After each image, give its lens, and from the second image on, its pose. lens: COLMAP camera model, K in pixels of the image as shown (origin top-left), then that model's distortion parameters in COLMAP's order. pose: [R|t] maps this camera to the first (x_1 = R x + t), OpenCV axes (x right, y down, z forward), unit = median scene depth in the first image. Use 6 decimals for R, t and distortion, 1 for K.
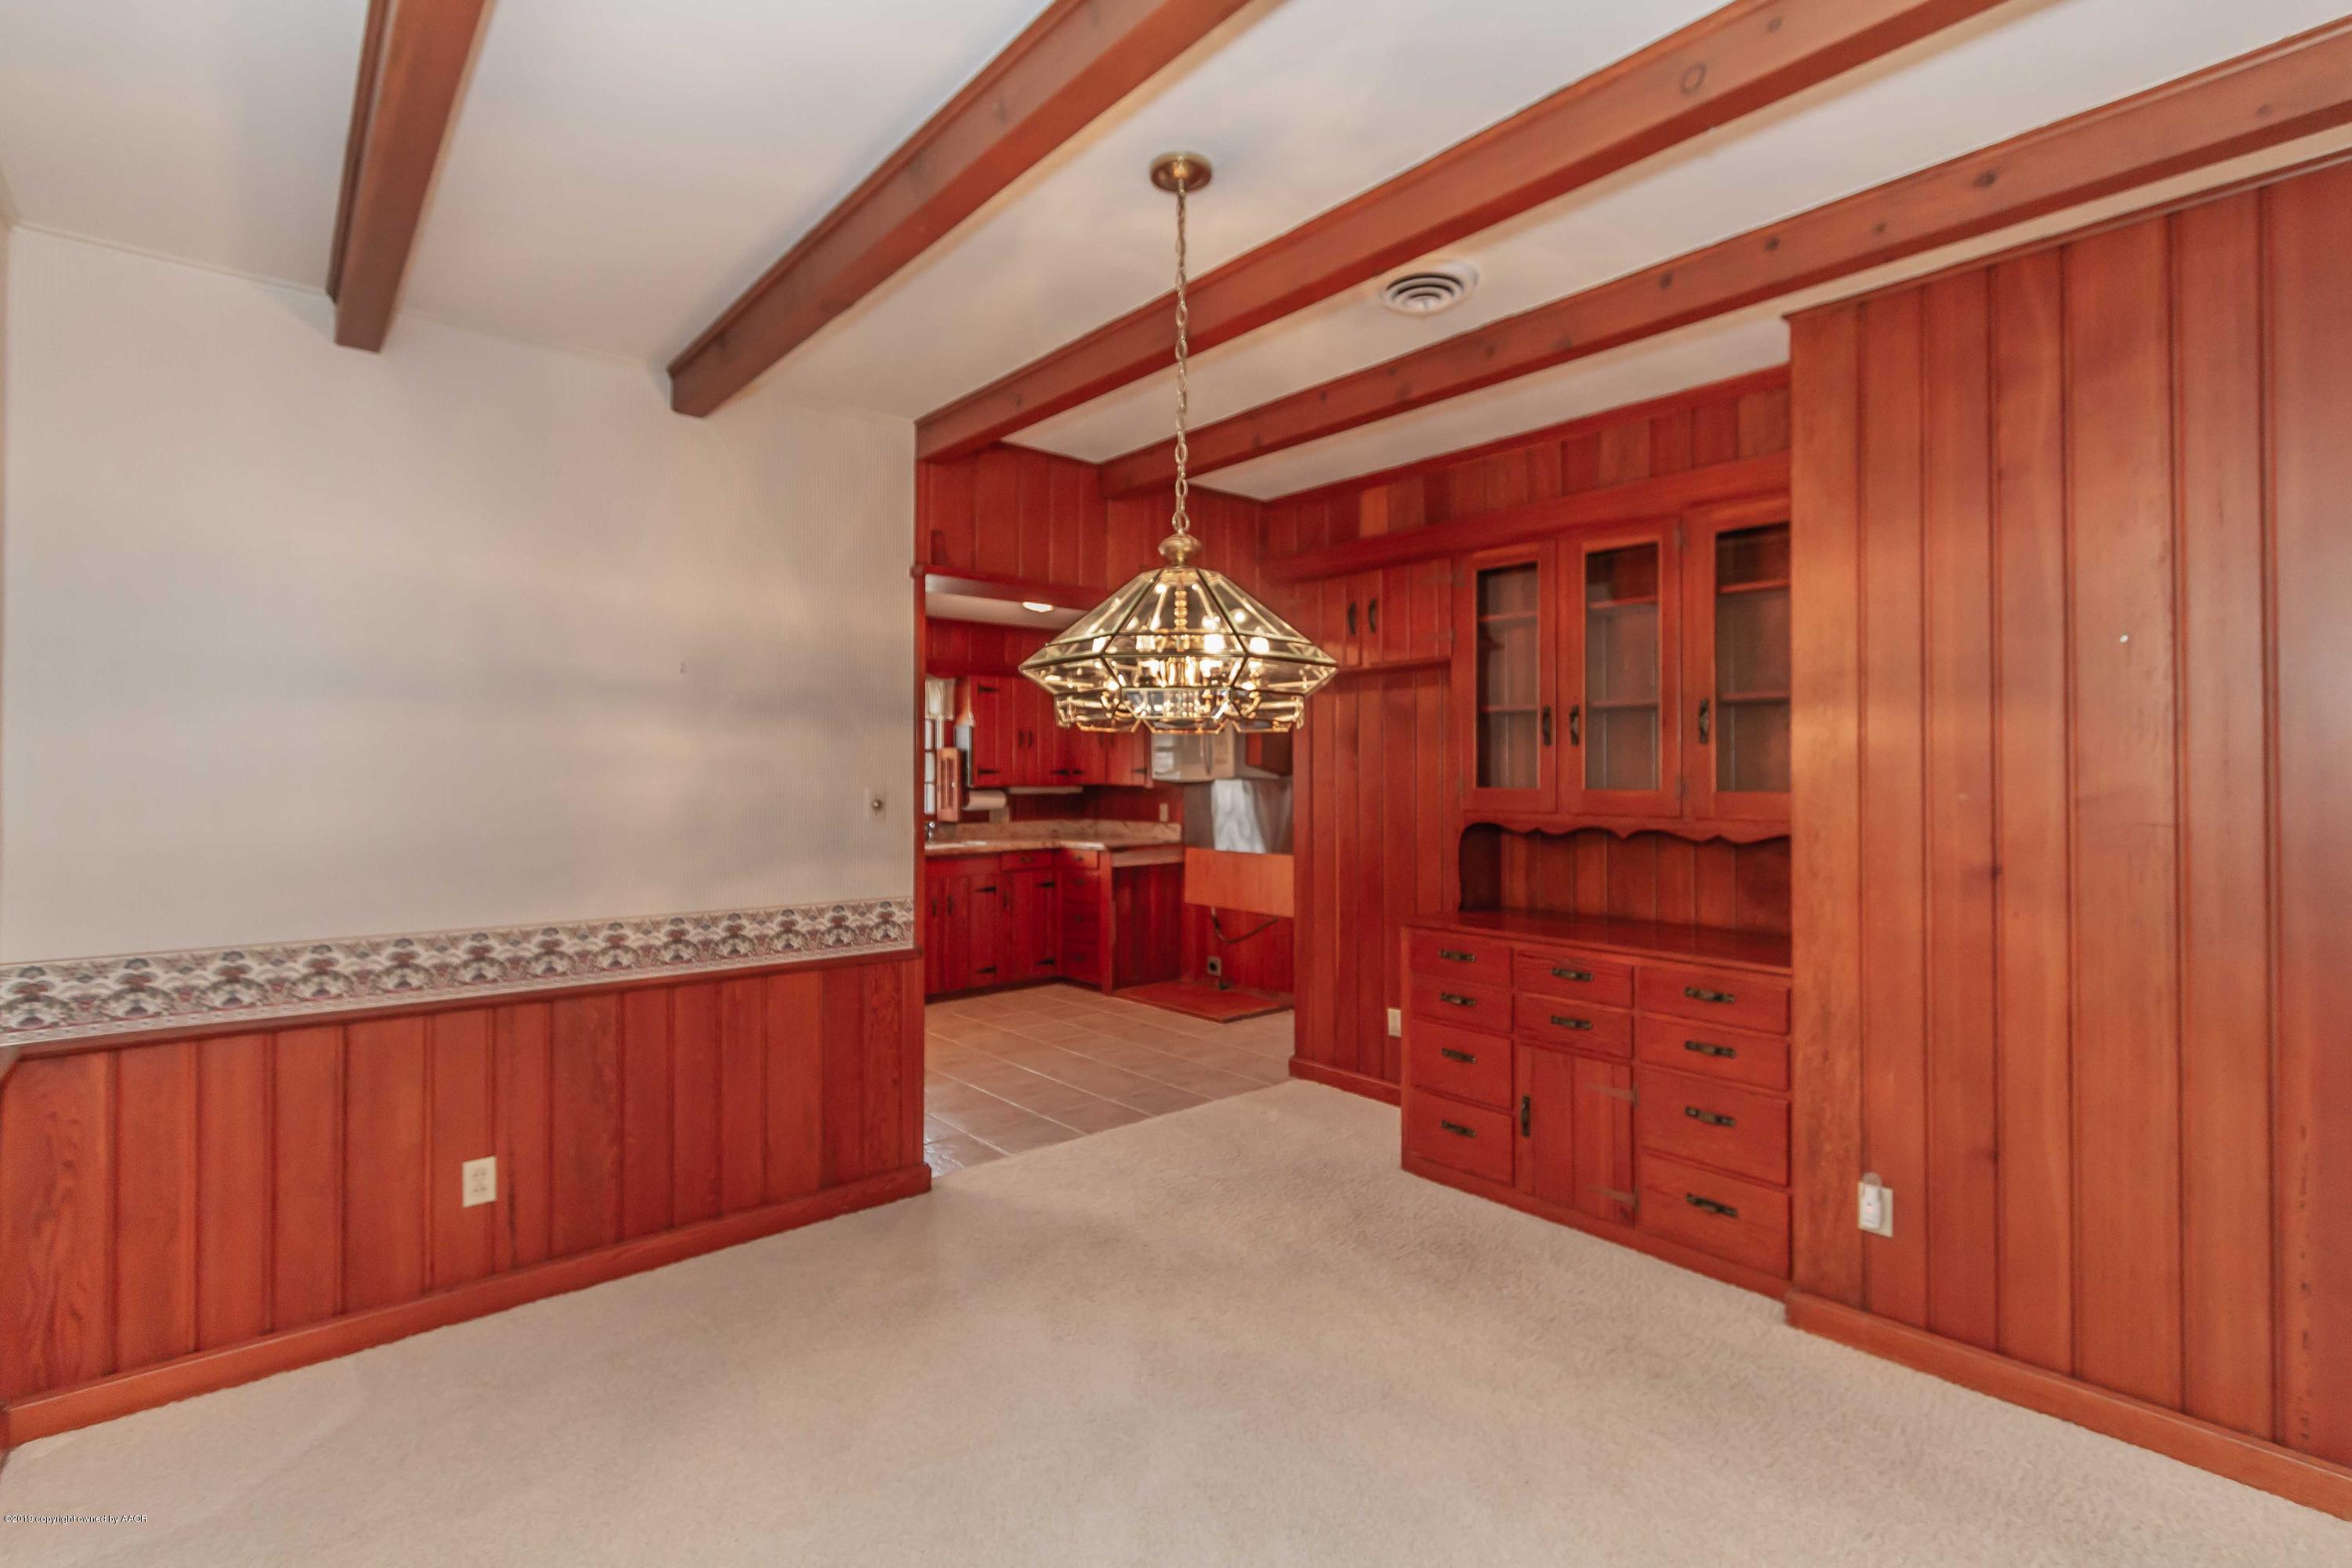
lens RADIAL K [[1095.3, 0, 1172.2], [0, 1095.3, 766.1], [0, 0, 1]] dist [-0.000279, -0.000137]
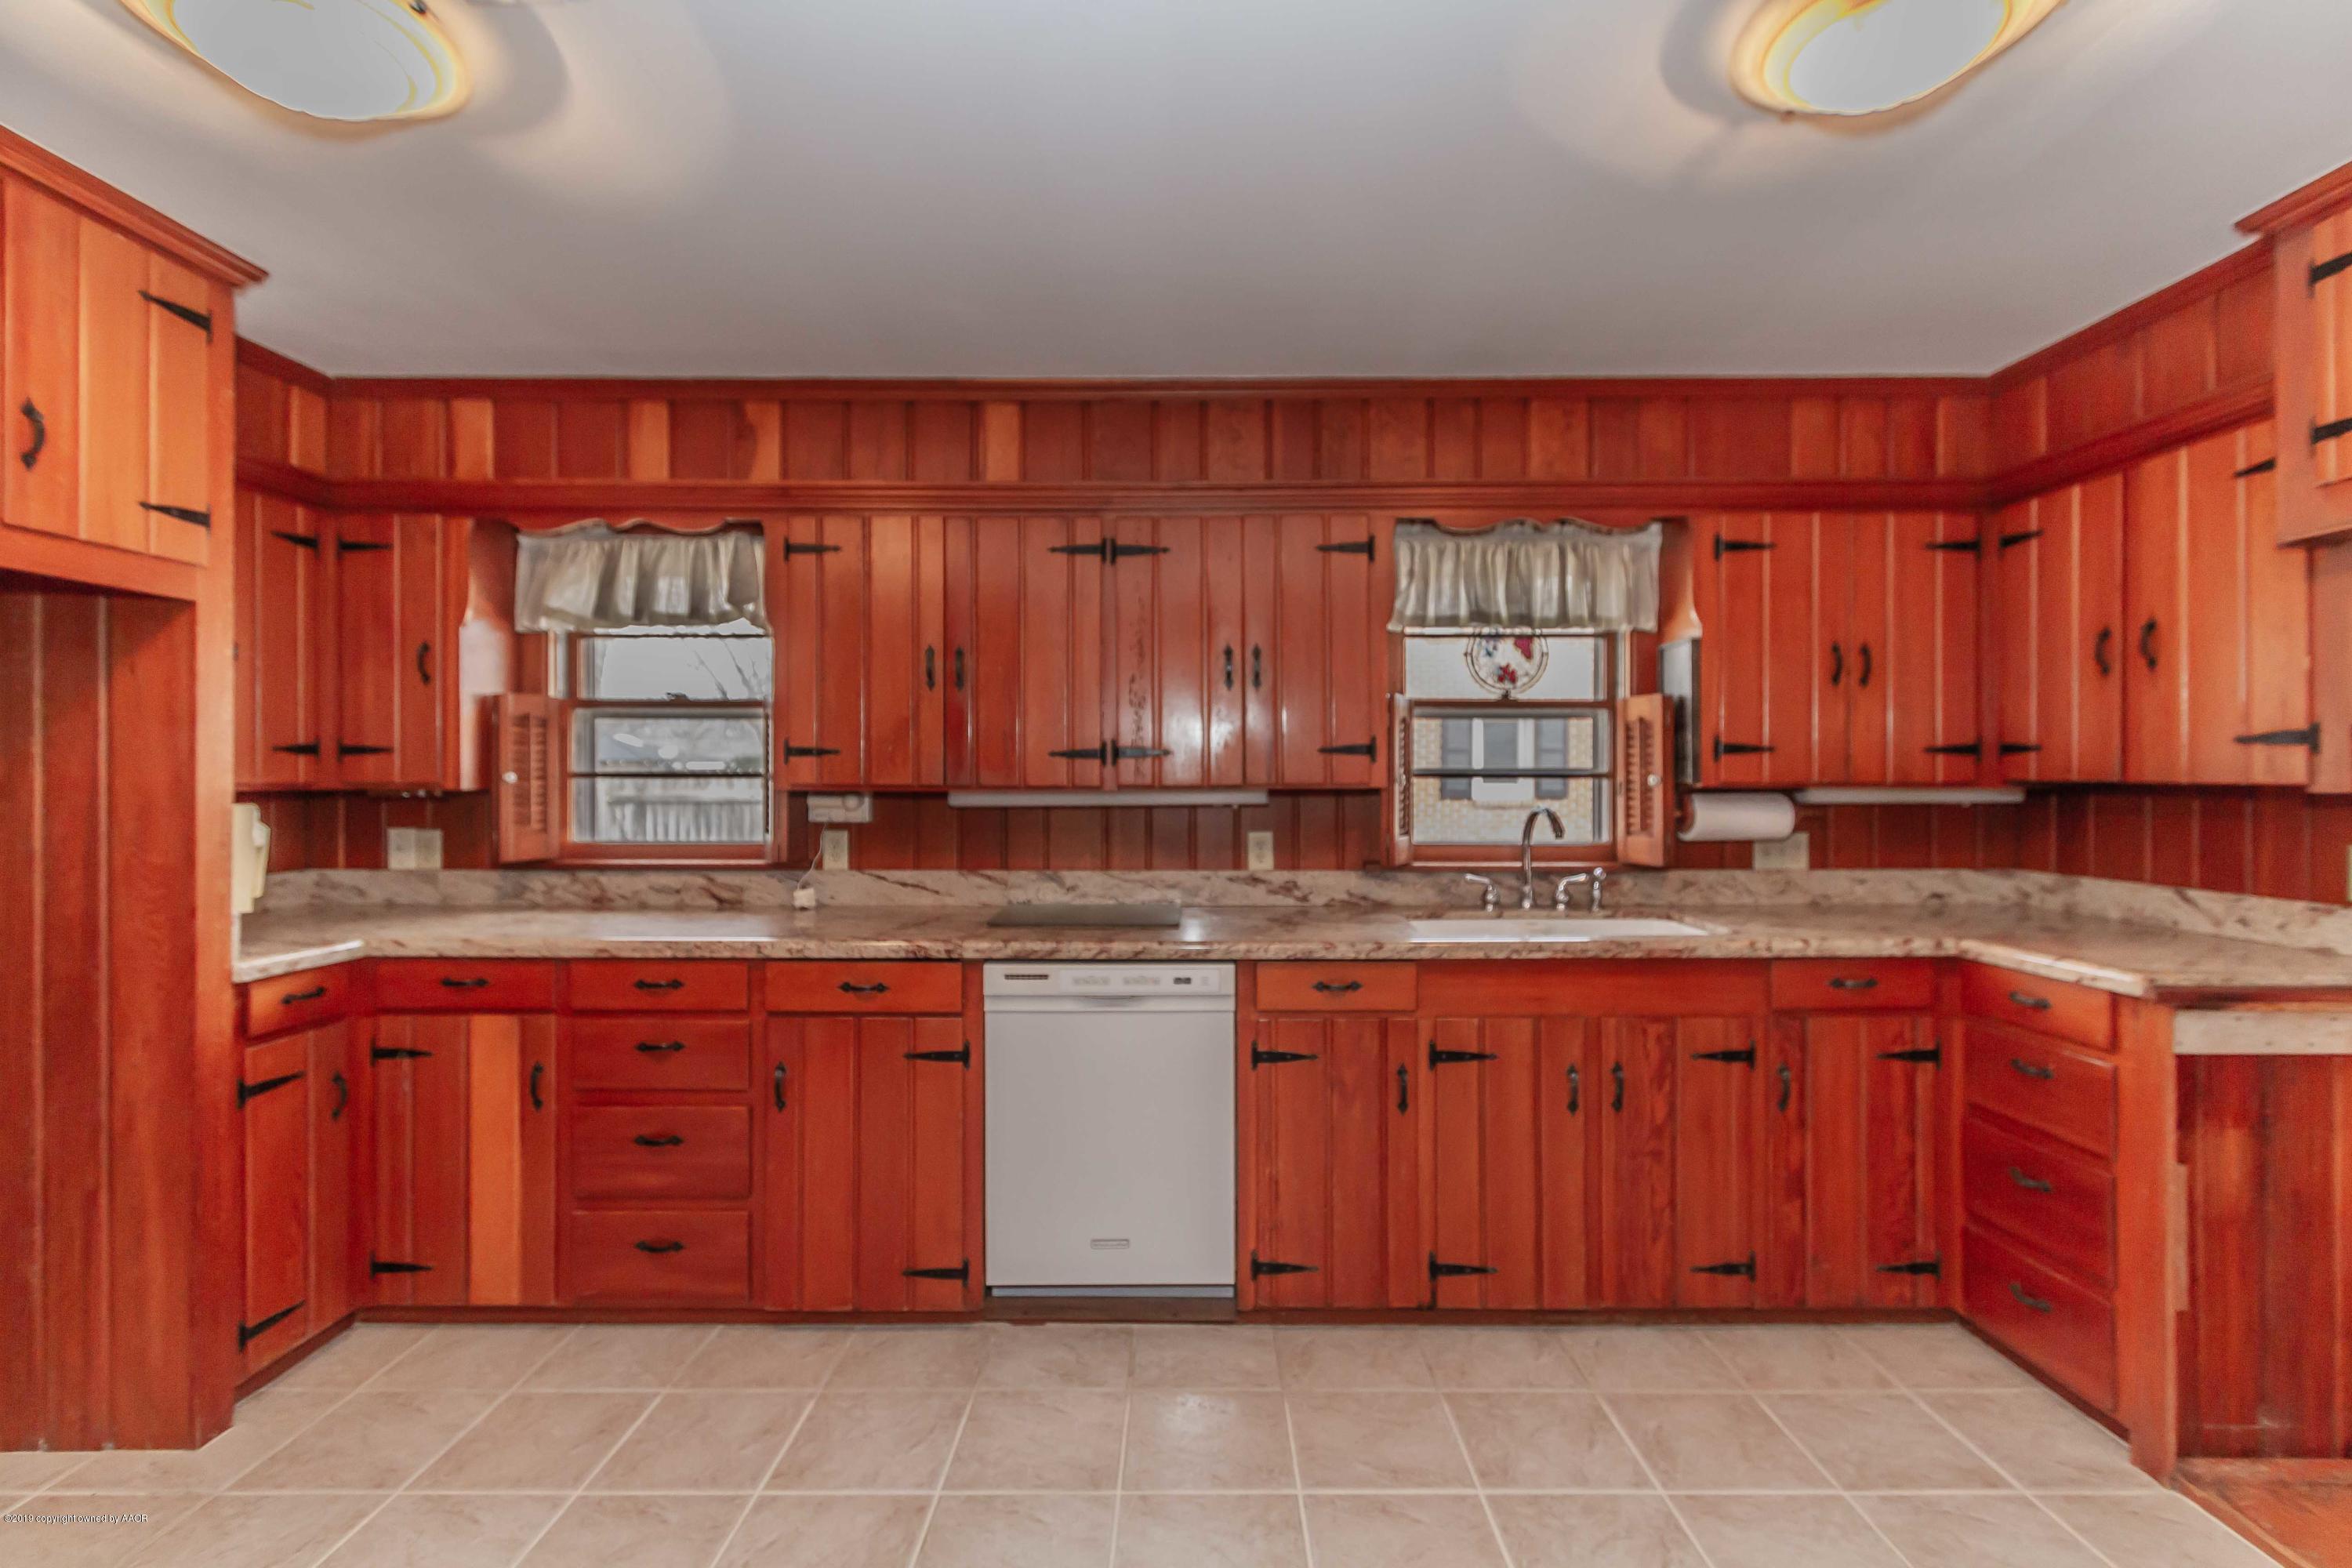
lens RADIAL K [[1076.4, 0, 1194.8], [0, 1076.4, 777.8], [0, 0, 1]] dist [0.000885, 0.000267]
pose [[0.764369, 0.003427, -0.644770, -0.065684], [0.004705, 0.999930, 0.010893, 0.010647], [0.644762, -0.011360, 0.764299, 0.563884]]
